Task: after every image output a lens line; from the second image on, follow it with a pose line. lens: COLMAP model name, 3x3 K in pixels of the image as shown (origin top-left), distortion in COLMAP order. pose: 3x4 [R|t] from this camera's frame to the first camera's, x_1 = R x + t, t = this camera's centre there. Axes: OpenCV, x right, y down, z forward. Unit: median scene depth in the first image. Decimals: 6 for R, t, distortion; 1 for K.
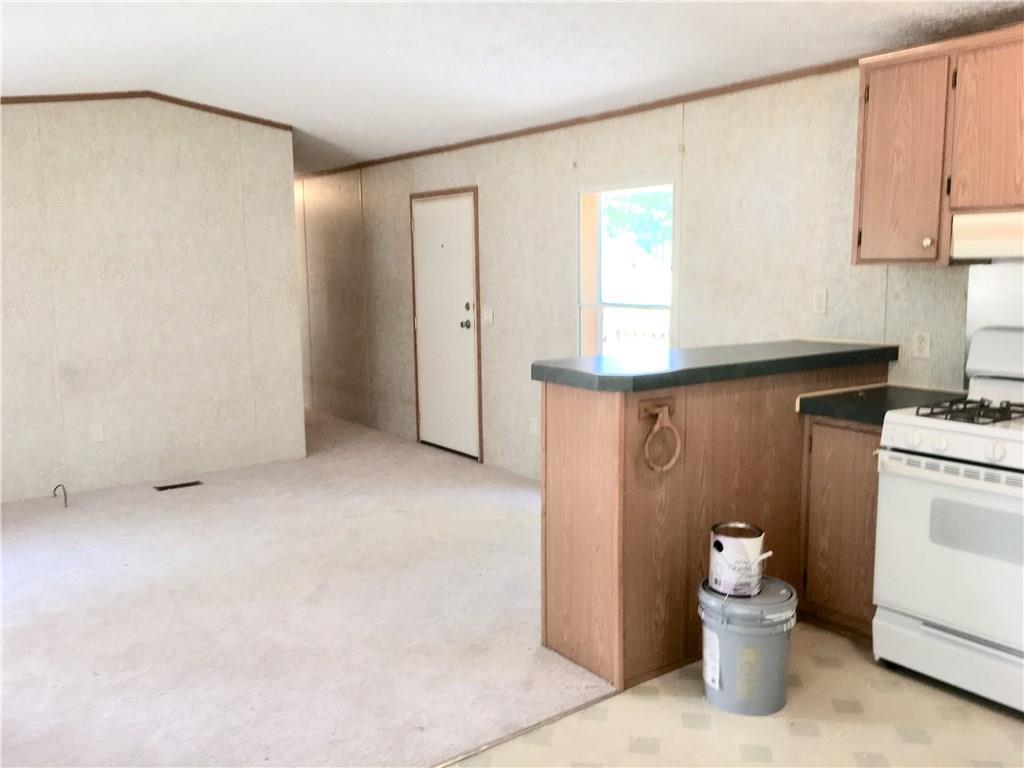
lens RADIAL K [[892.0, 0, 510.3], [0, 892.0, 389.0], [0, 0, 1]] dist [0.048776, -0.008138]
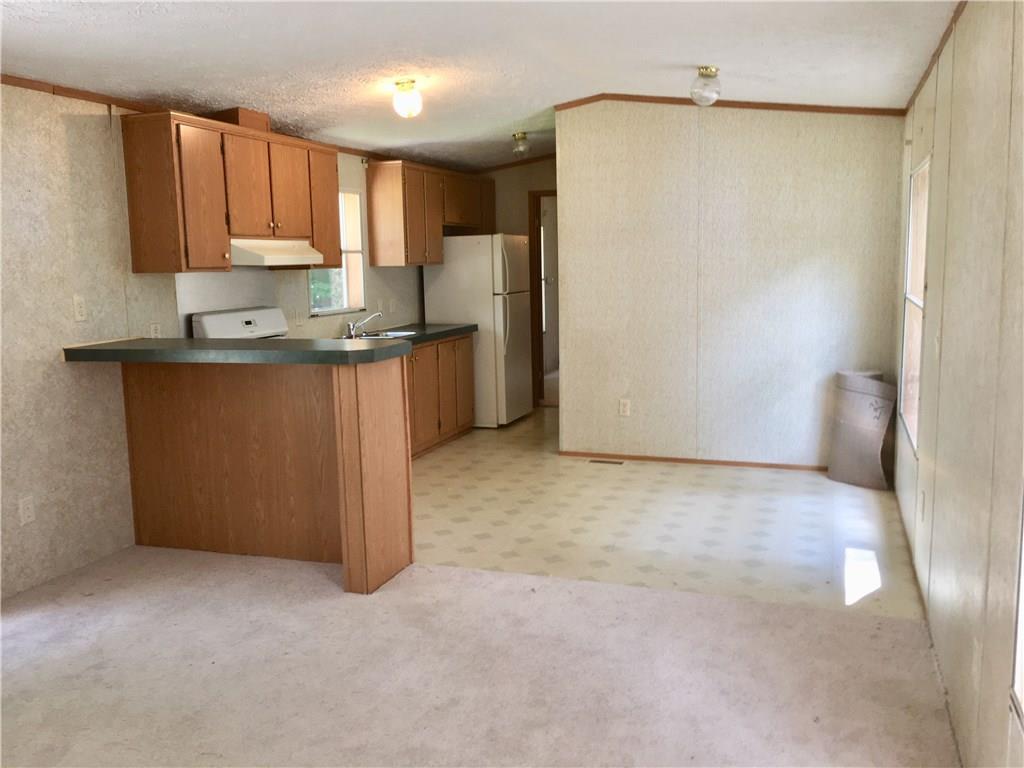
lens RADIAL K [[892.0, 0, 511.1], [0, 892.0, 380.6], [0, 0, 1]] dist [0.048776, -0.008138]
pose [[-0.546288, -0.081969, 0.833577, -0.895834], [0.156468, 0.967694, 0.197700, -0.158361], [-0.822853, 0.238429, -0.515815, 1.241330]]
